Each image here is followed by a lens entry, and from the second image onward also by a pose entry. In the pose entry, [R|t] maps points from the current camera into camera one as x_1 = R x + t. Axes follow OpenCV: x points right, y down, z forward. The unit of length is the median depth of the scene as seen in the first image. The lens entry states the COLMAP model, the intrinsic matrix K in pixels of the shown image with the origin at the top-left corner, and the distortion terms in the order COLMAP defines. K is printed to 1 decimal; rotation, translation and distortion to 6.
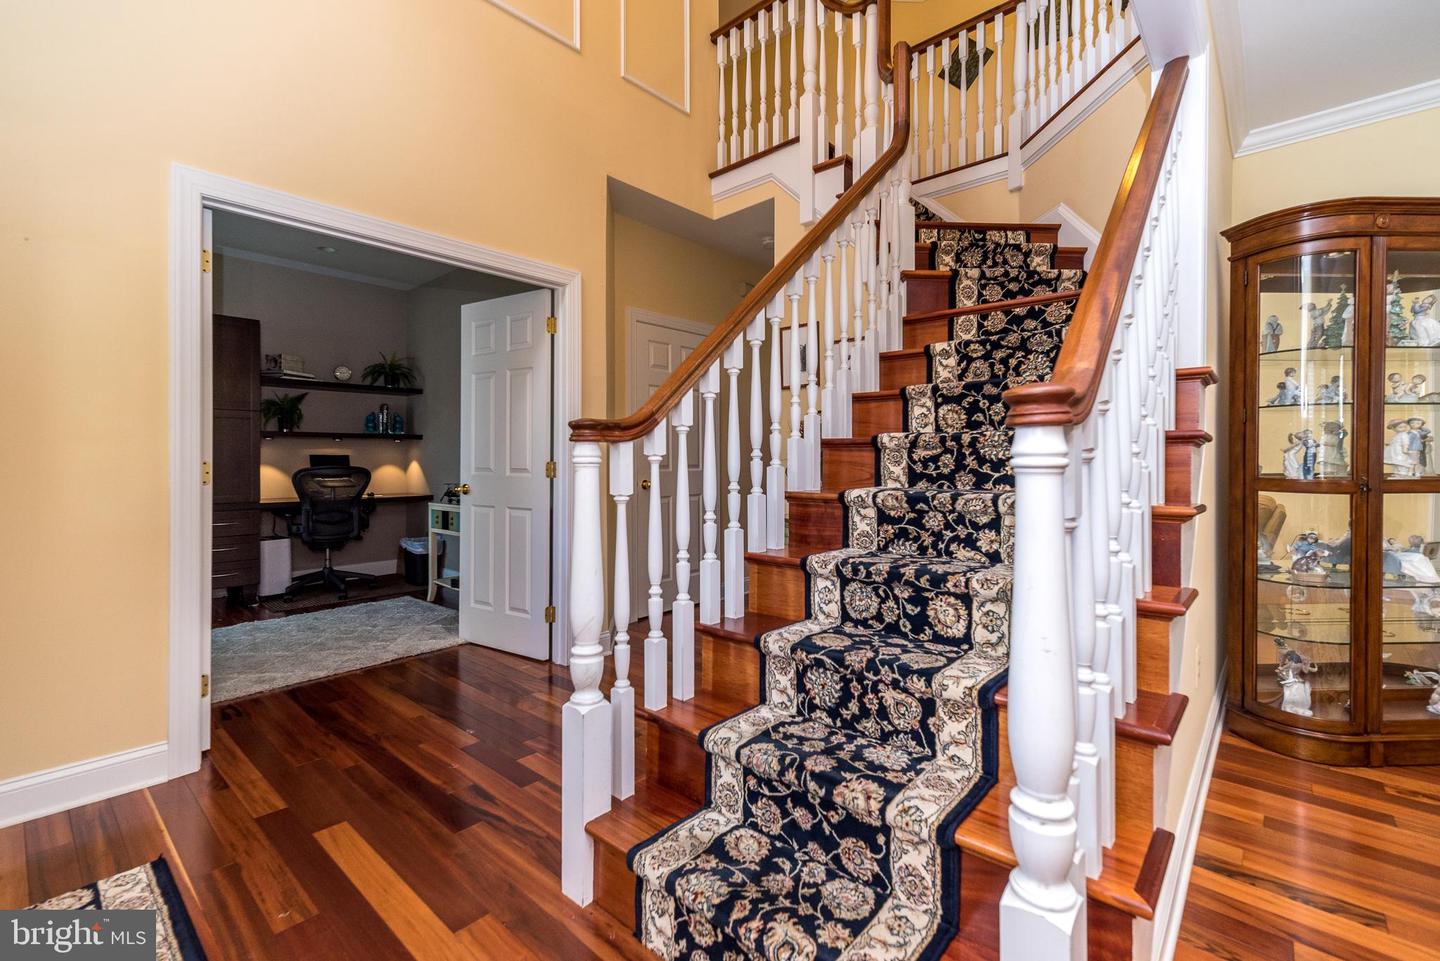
lens RADIAL K [[623.5, 0, 739.4], [0, 623.5, 456.2], [0, 0, 1]] dist [0.004401, 0.002491]
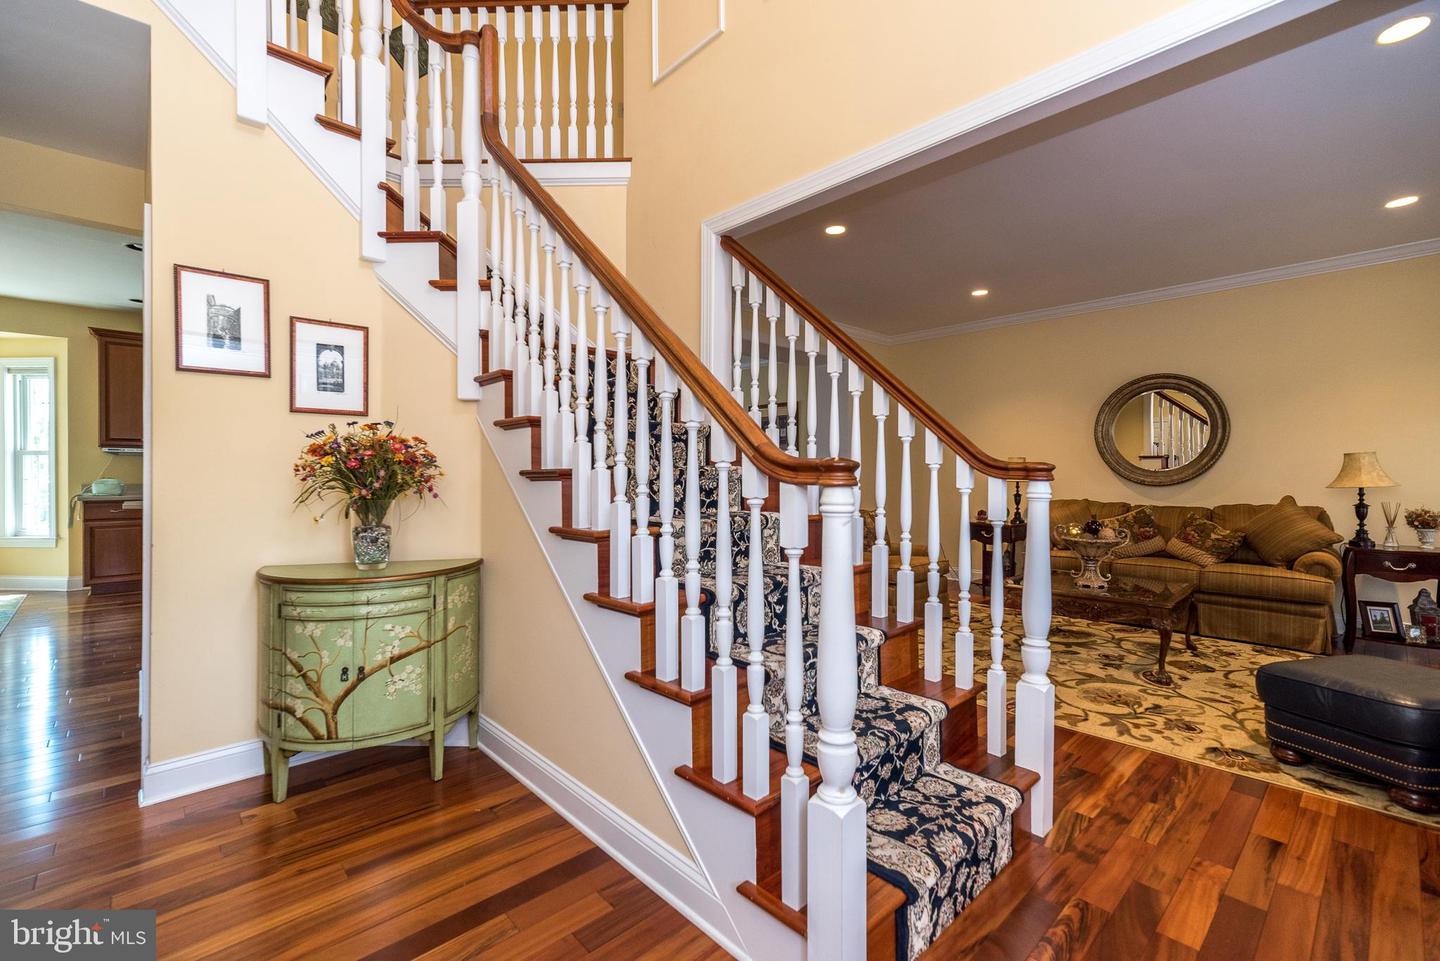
lens RADIAL K [[623.5, 0, 697.7], [0, 623.5, 477.4], [0, 0, 1]] dist [0.004401, 0.002491]
pose [[0.141775, -0.016029, 0.989769, -1.269327], [0.011252, 0.999830, 0.014580, -0.054511], [-0.989835, 0.009070, 0.141932, 1.243280]]
